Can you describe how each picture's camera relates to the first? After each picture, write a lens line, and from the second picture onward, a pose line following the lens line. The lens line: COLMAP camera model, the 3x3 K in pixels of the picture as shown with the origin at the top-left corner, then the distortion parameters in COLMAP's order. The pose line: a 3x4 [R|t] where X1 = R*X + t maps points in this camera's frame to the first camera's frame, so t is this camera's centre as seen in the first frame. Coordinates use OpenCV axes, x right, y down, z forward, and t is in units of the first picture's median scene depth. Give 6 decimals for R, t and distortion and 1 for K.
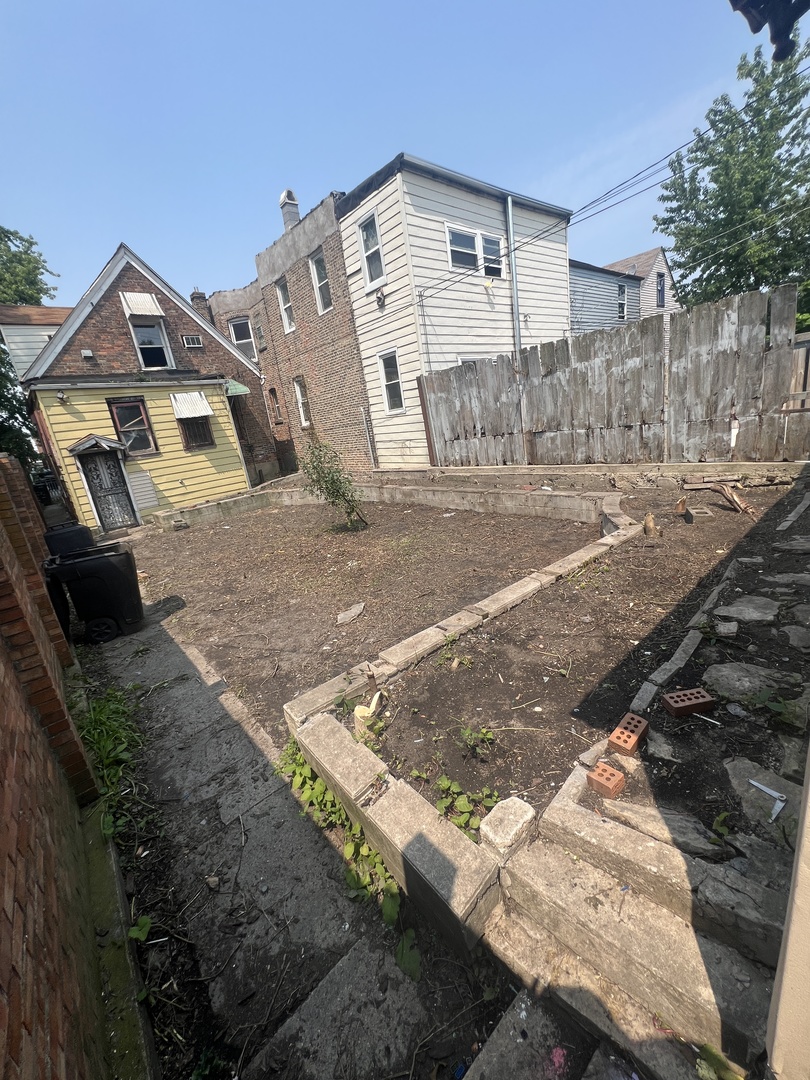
lens RADIAL K [[434.5, 0, 409.7], [0, 434.5, 537.6], [0, 0, 1]] dist [-0.000787, -0.000160]
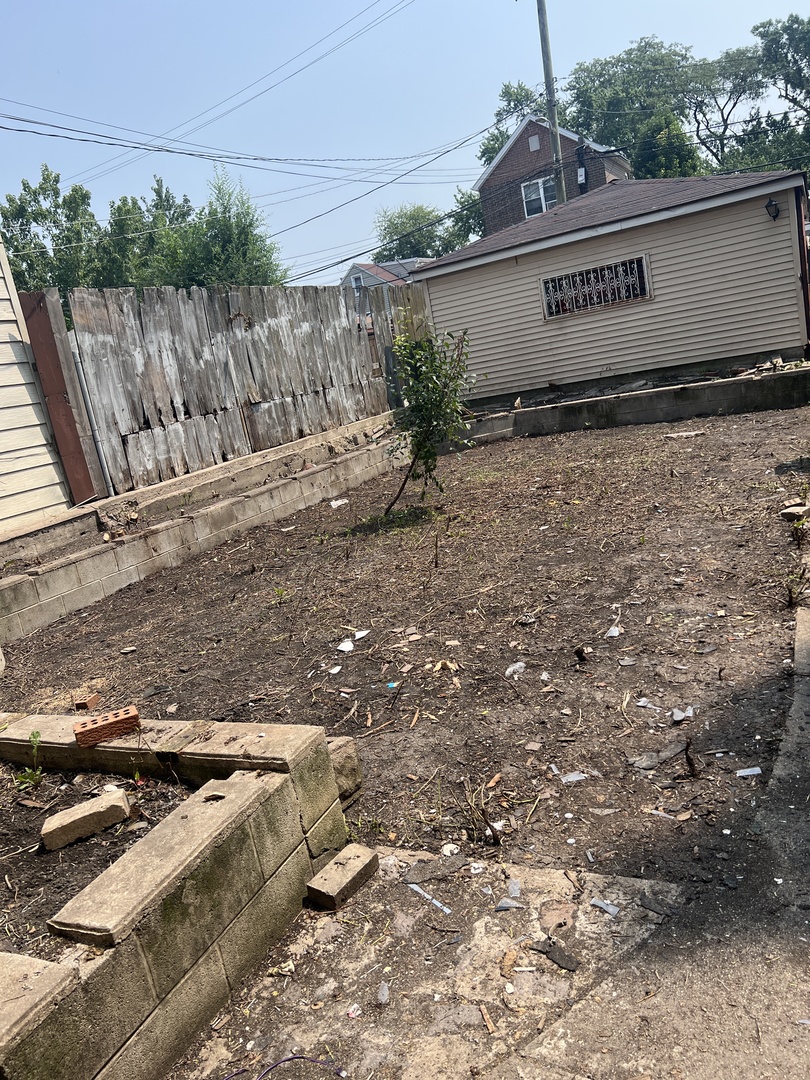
lens RADIAL K [[817.1, 0, 402.4], [0, 817.1, 540.0], [0, 0, 1]] dist [0.031231, -0.021155]
pose [[-0.348693, 0.009461, 0.937189, -0.735803], [0.473158, 0.864944, 0.167312, -0.114475], [-0.809033, 0.501779, -0.306076, 0.945475]]
